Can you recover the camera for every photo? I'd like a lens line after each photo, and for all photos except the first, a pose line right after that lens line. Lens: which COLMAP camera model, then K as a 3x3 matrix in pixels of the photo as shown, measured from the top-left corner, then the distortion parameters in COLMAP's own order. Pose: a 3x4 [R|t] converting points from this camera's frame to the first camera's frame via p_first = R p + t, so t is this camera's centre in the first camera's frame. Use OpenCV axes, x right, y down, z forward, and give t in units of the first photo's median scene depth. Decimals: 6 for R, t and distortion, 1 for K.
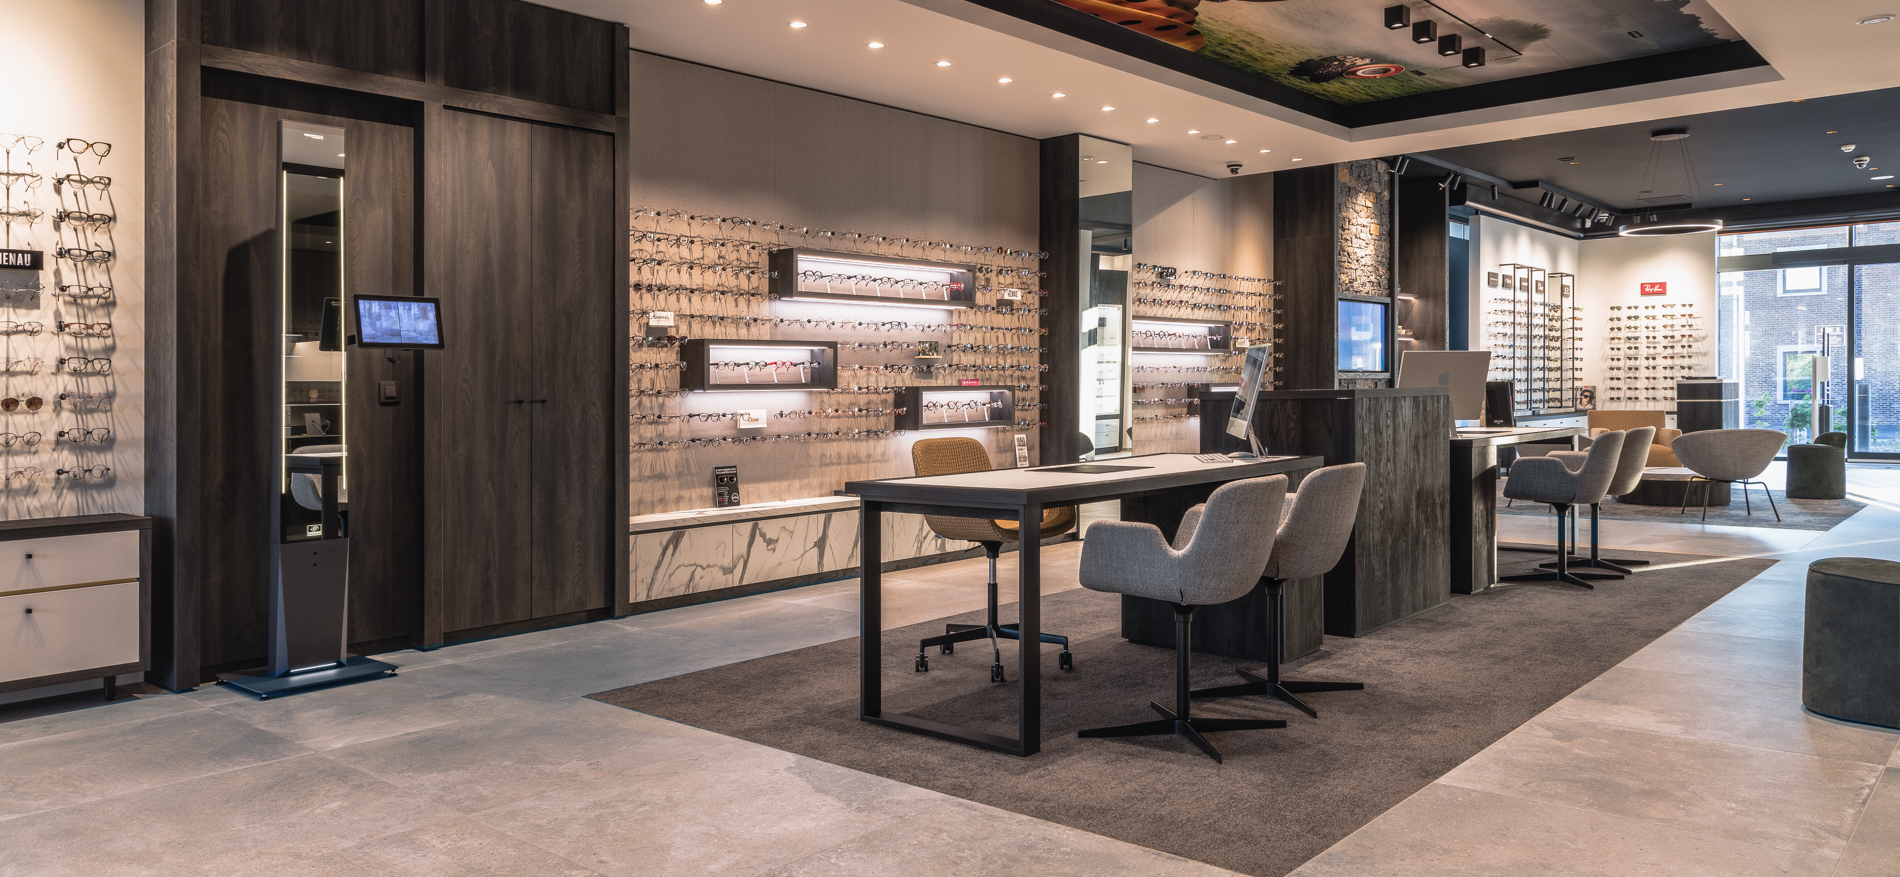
lens RADIAL K [[1293.7, 0, 921.5], [0, 1293.7, 402.6], [0, 0, 1]] dist [0.009101, -0.004924]
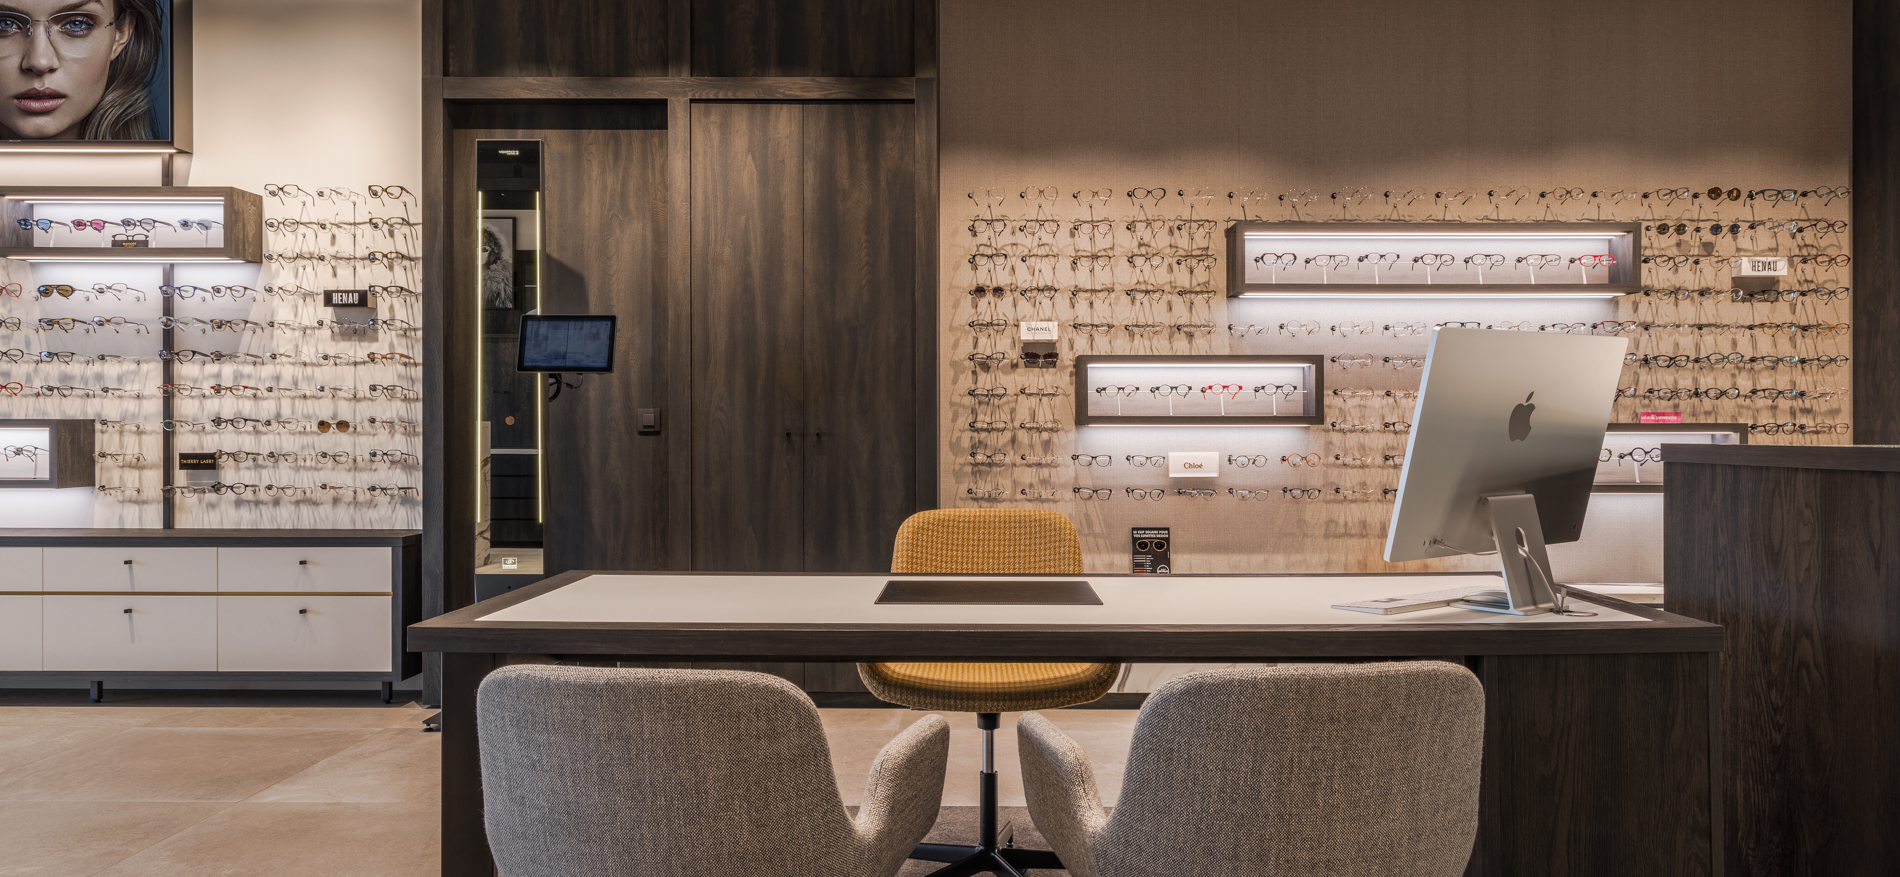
lens RADIAL K [[1293.7, 0, 950.0], [0, 1293.7, 427.2], [0, 0, 1]] dist [0.009101, -0.004924]
pose [[0.663506, 0.017967, -0.747955, 0.380579], [-0.019753, 0.999784, 0.006494, -0.012303], [0.747910, 0.010466, 0.663717, 0.496078]]
